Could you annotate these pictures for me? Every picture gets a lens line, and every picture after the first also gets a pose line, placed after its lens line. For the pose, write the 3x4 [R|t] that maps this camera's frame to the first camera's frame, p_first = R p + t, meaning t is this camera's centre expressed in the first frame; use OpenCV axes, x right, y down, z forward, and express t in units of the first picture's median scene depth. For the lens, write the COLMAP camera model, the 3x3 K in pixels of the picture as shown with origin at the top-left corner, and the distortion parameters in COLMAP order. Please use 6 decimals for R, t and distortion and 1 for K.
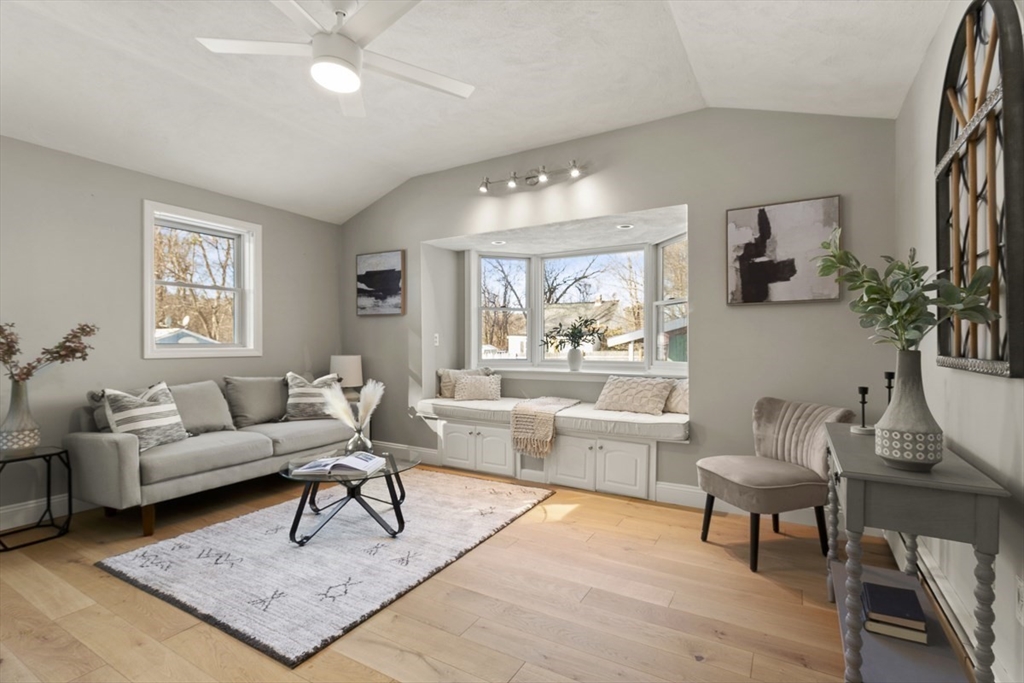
lens RADIAL K [[480.9, 0, 512.0], [0, 480.9, 341.5], [0, 0, 1]] dist [-0.000406, -0.000064]
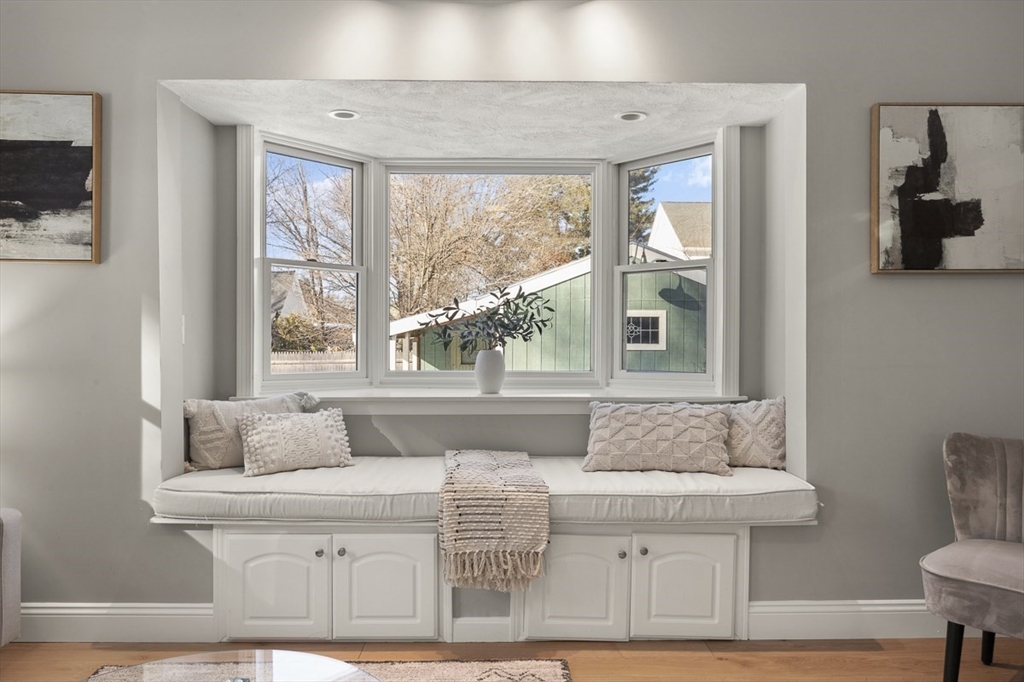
lens RADIAL K [[714.8, 0, 512.0], [0, 714.8, 341.0], [0, 0, 1]] dist [-0.003400, -0.000401]
pose [[0.853348, 0.001165, 0.521340, -0.314327], [-0.004364, 0.999978, 0.004909, 0.002364], [-0.521323, -0.006464, 0.853335, 0.448549]]
